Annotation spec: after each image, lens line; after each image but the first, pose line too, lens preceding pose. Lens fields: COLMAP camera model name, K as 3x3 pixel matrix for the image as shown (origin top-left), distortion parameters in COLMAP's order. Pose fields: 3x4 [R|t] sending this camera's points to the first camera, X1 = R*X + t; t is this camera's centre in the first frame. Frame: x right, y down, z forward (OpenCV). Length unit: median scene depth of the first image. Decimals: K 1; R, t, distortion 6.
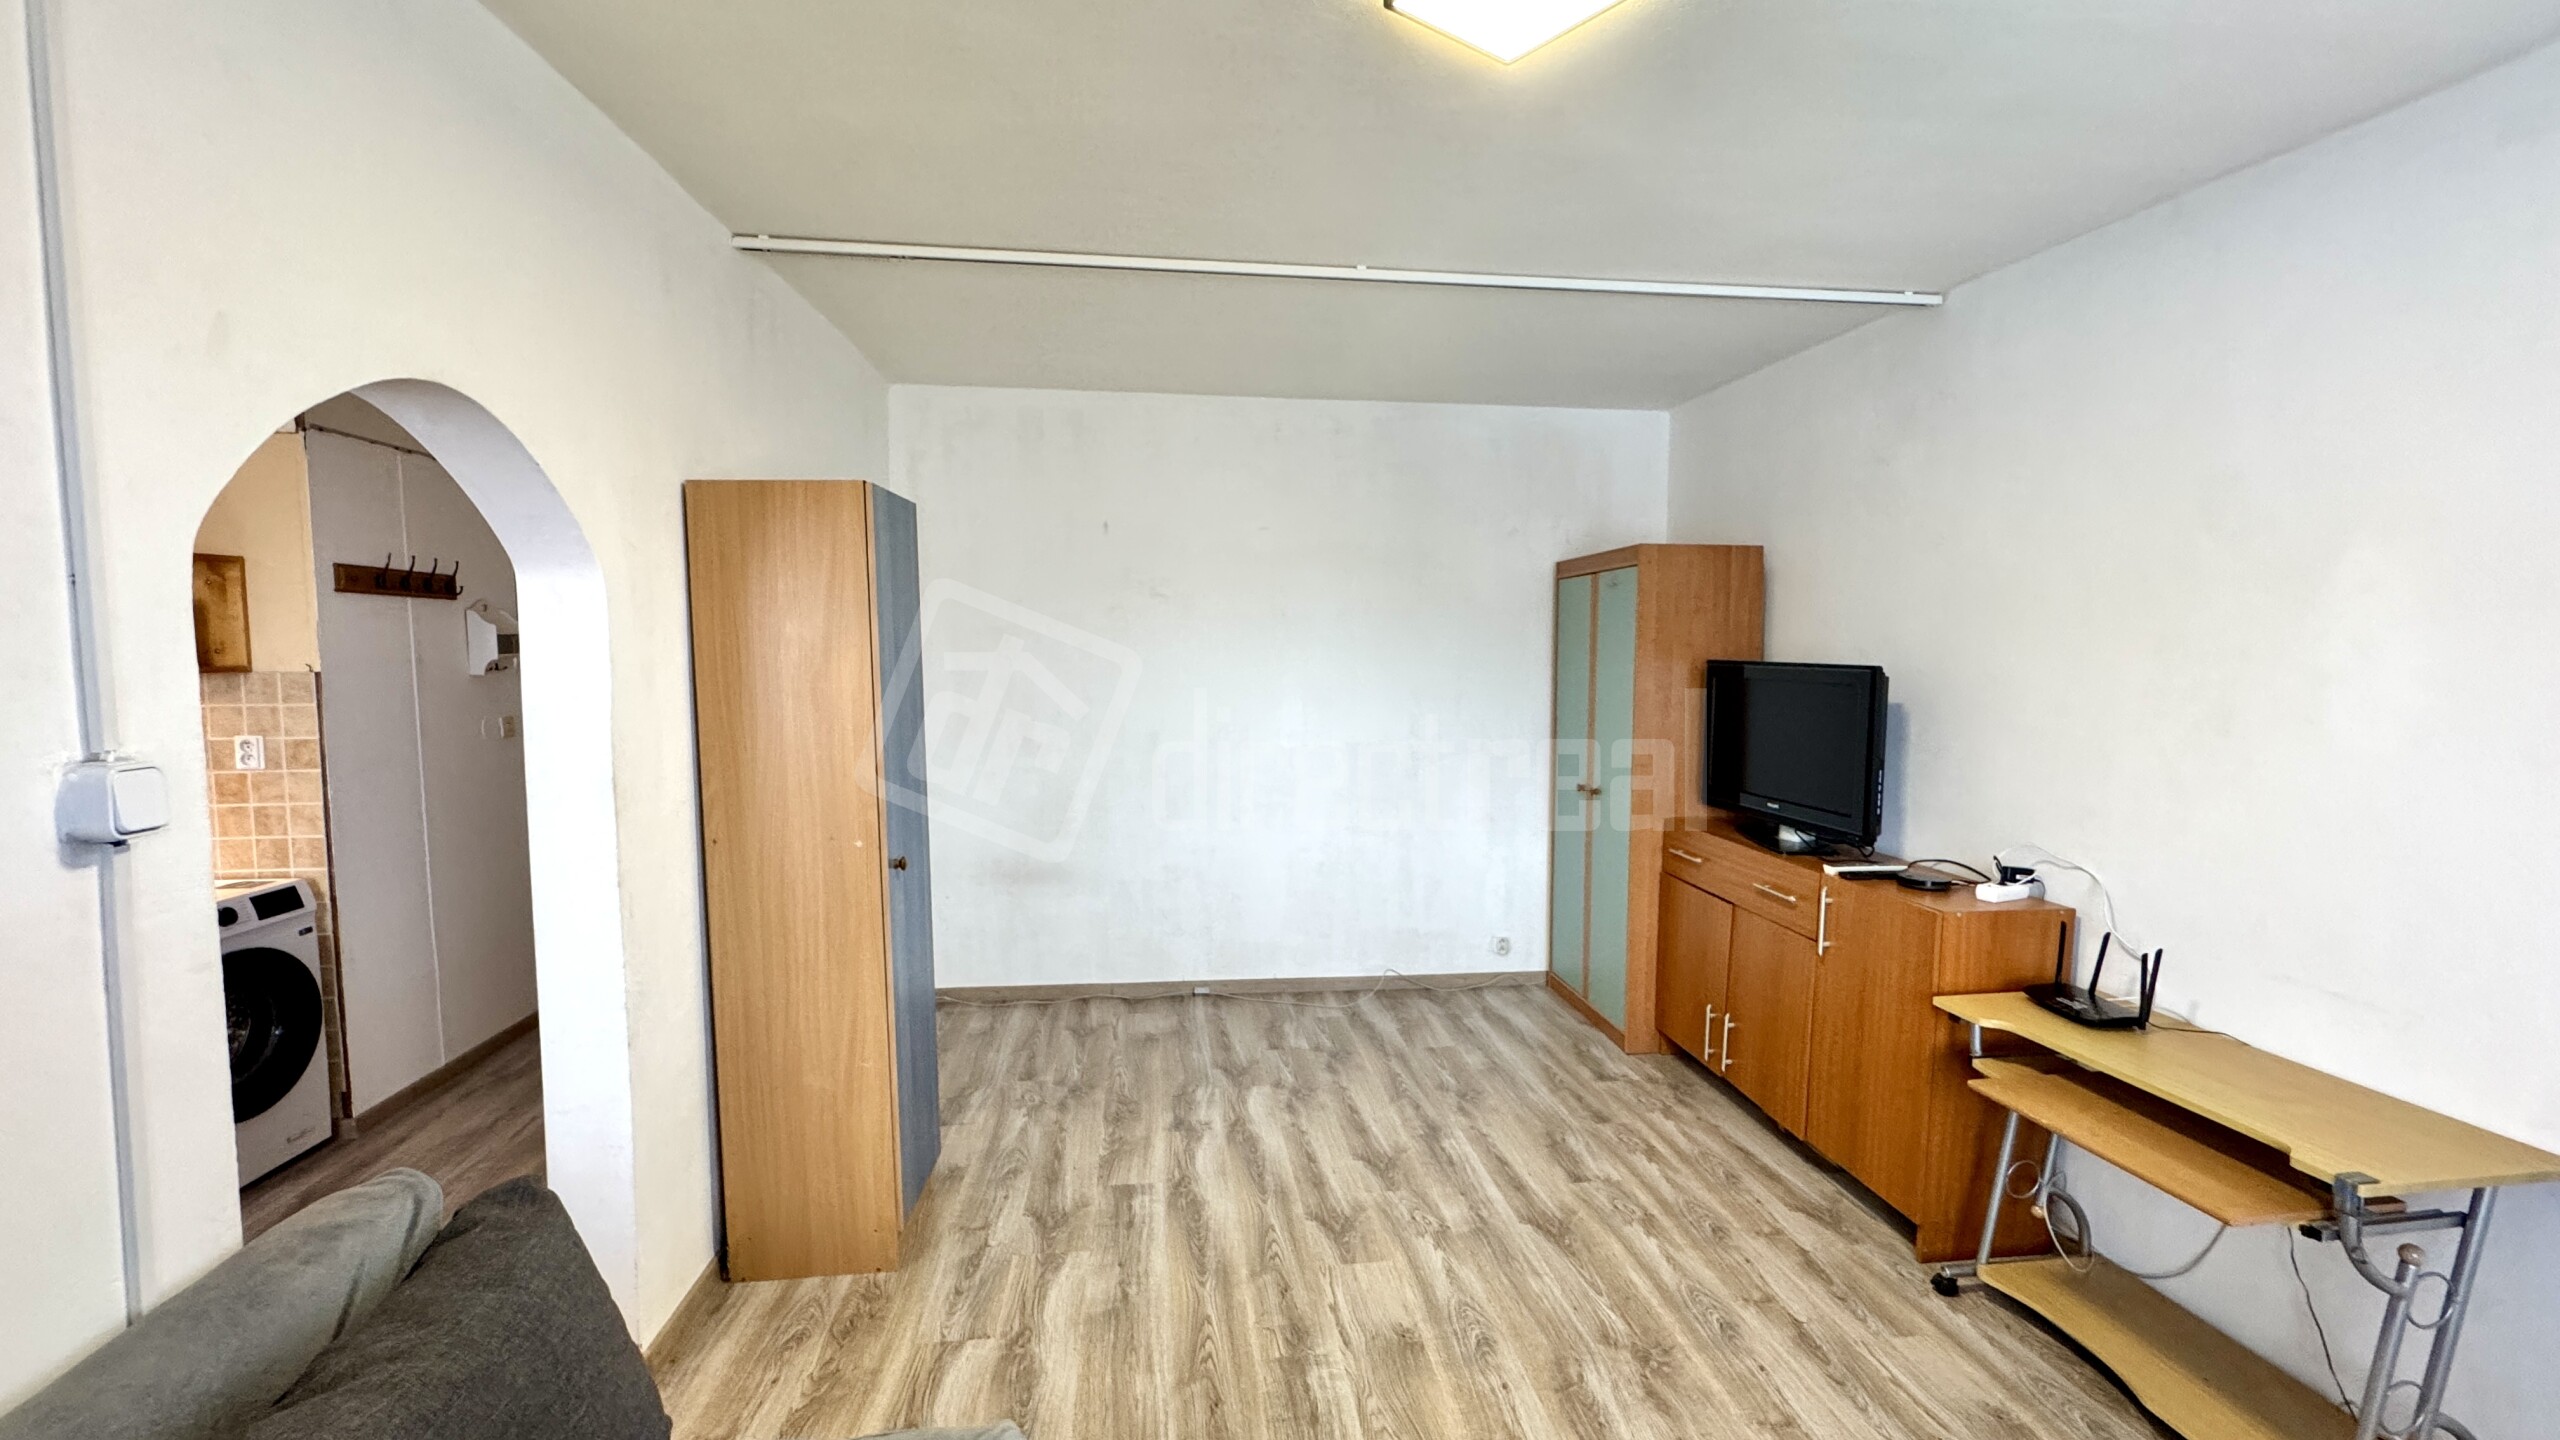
lens RADIAL K [[1022.2, 0, 1279.6], [0, 1022.2, 719.8], [0, 0, 1]] dist [-0.002439, -0.000075]
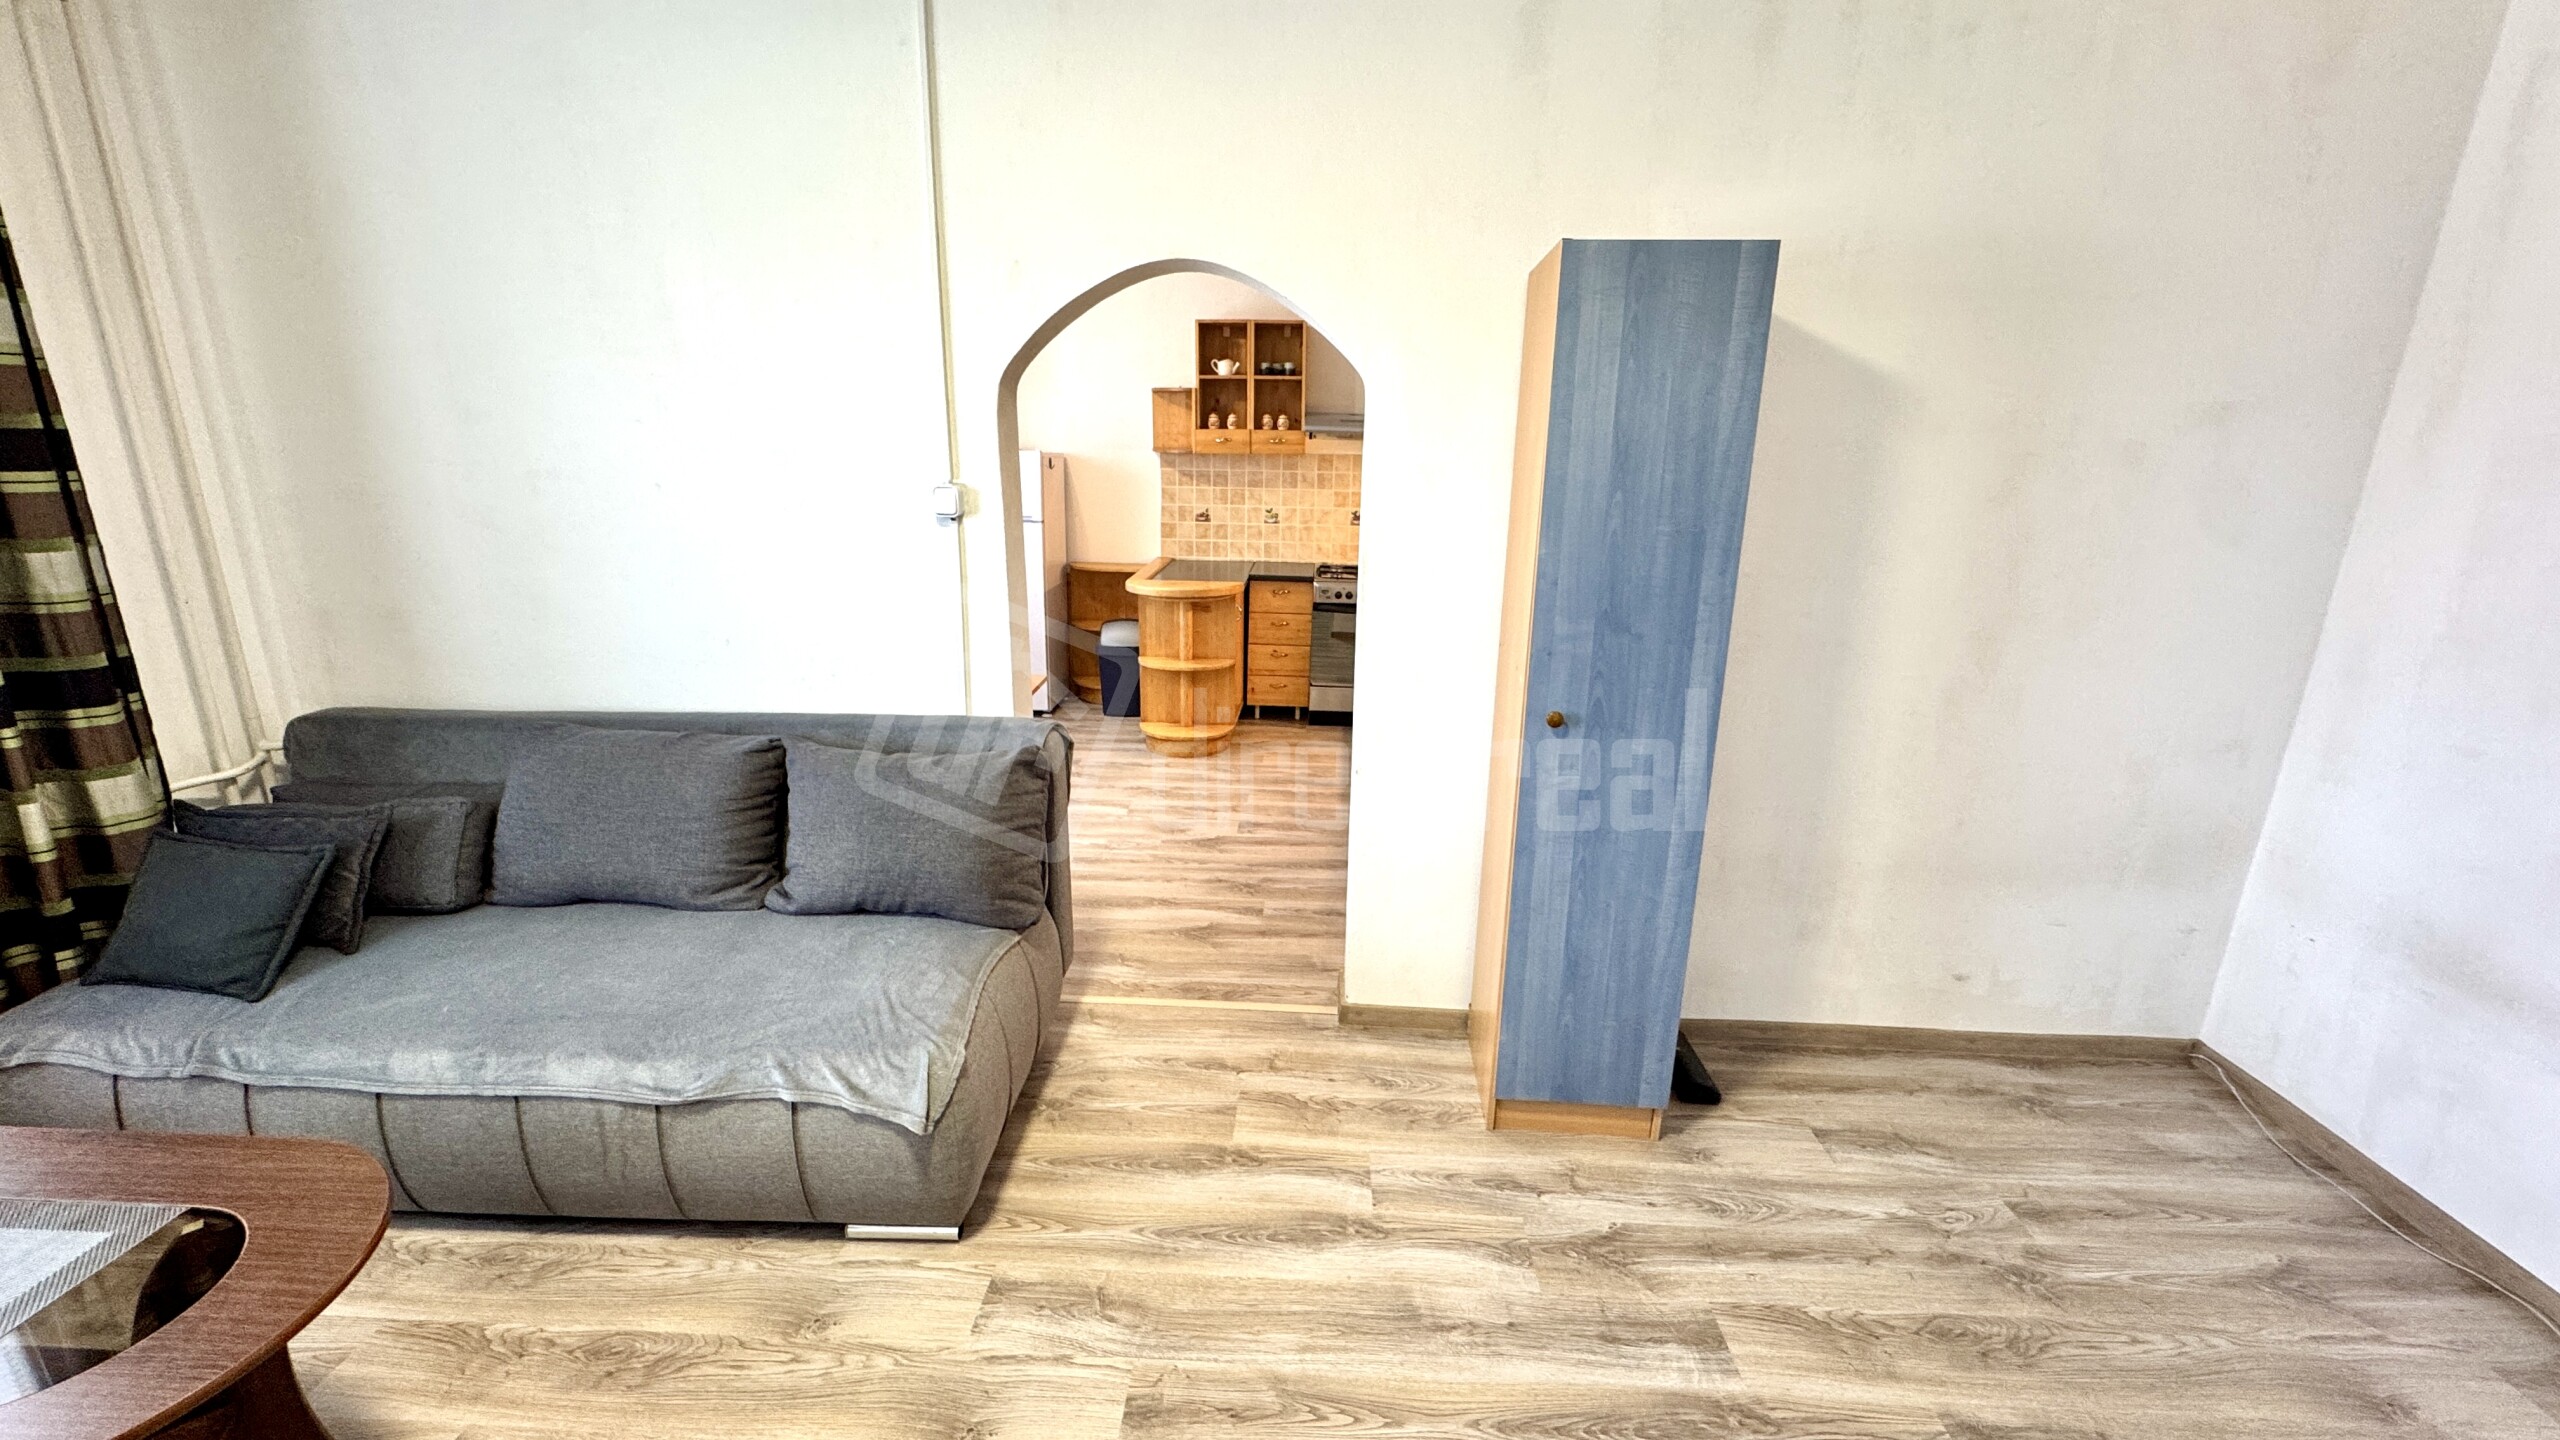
lens RADIAL K [[1022.2, 0, 1276.3], [0, 1022.2, 720.8], [0, 0, 1]] dist [-0.002439, -0.000075]
pose [[-0.171246, 0.260043, -0.950291, 0.381820], [-0.096106, 0.955529, 0.278796, -0.057650], [0.980530, 0.139072, -0.138638, 0.730627]]
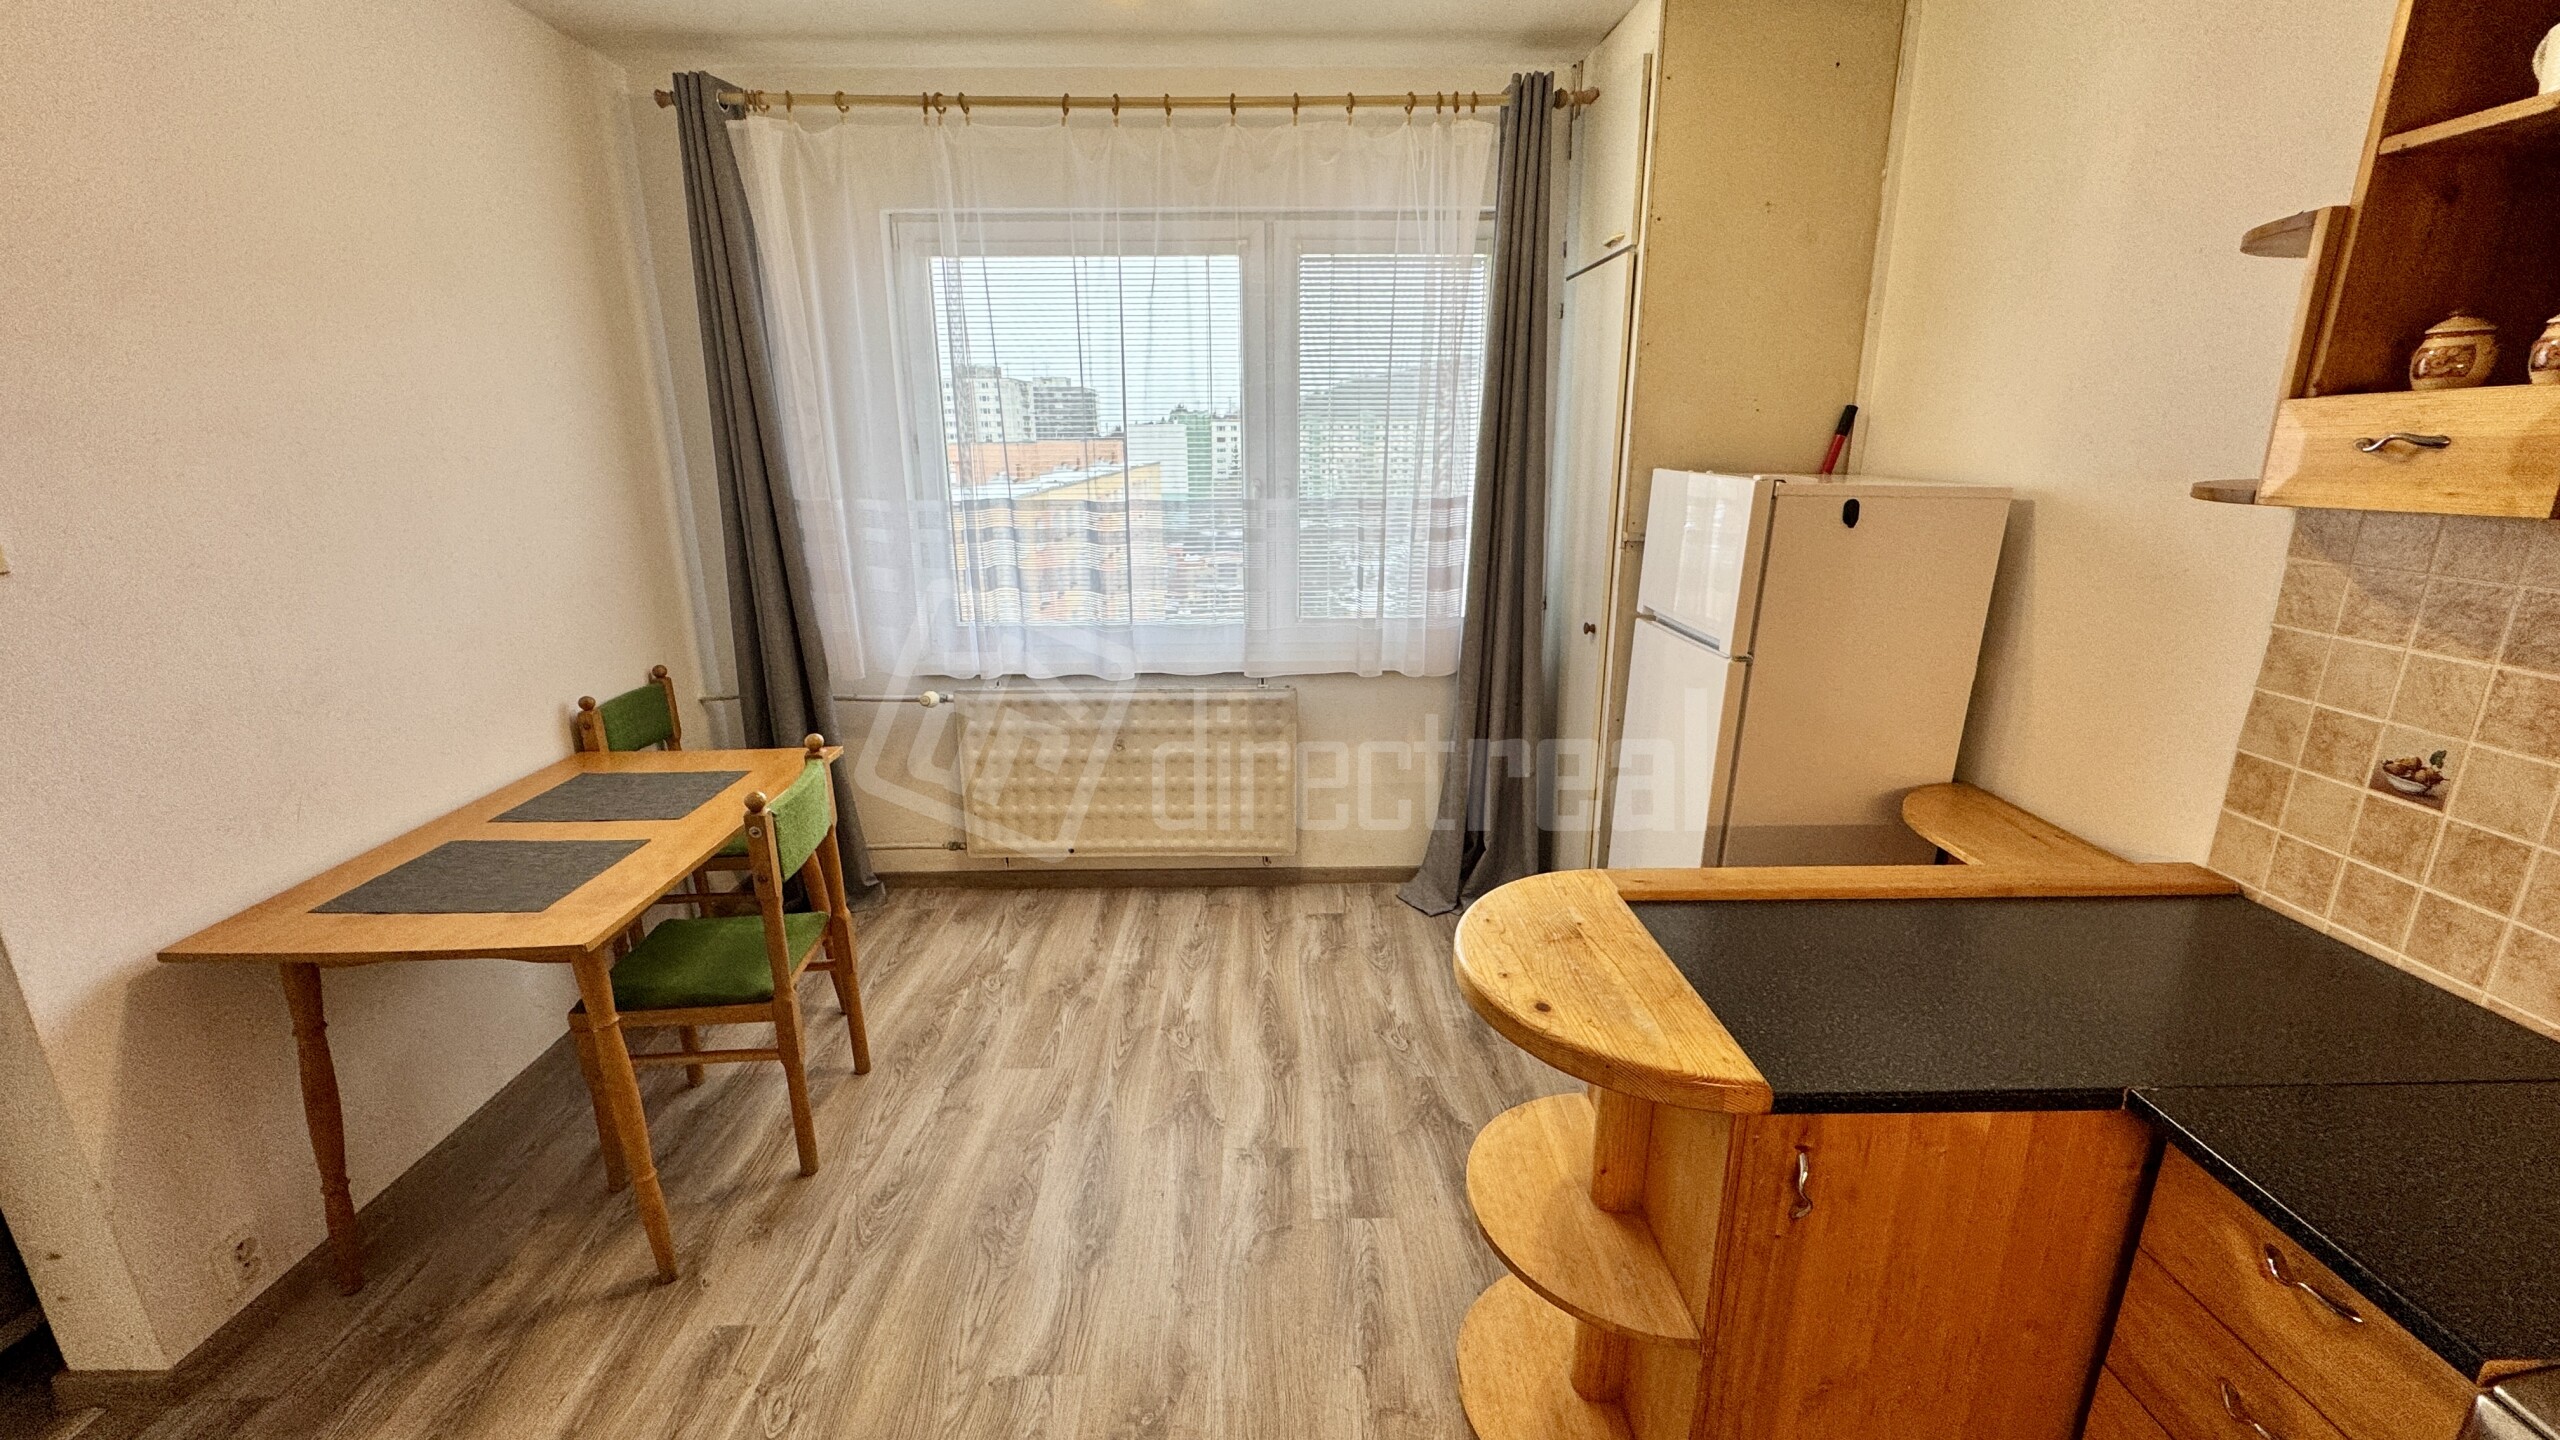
lens RADIAL K [[1022.2, 0, 1278.4], [0, 1022.2, 719.2], [0, 0, 1]] dist [-0.002439, -0.000075]
pose [[-0.993766, -0.029810, 0.107429, -1.101636], [0.008730, 0.939826, 0.341541, -0.054883], [-0.111146, 0.340350, -0.933707, 0.735539]]
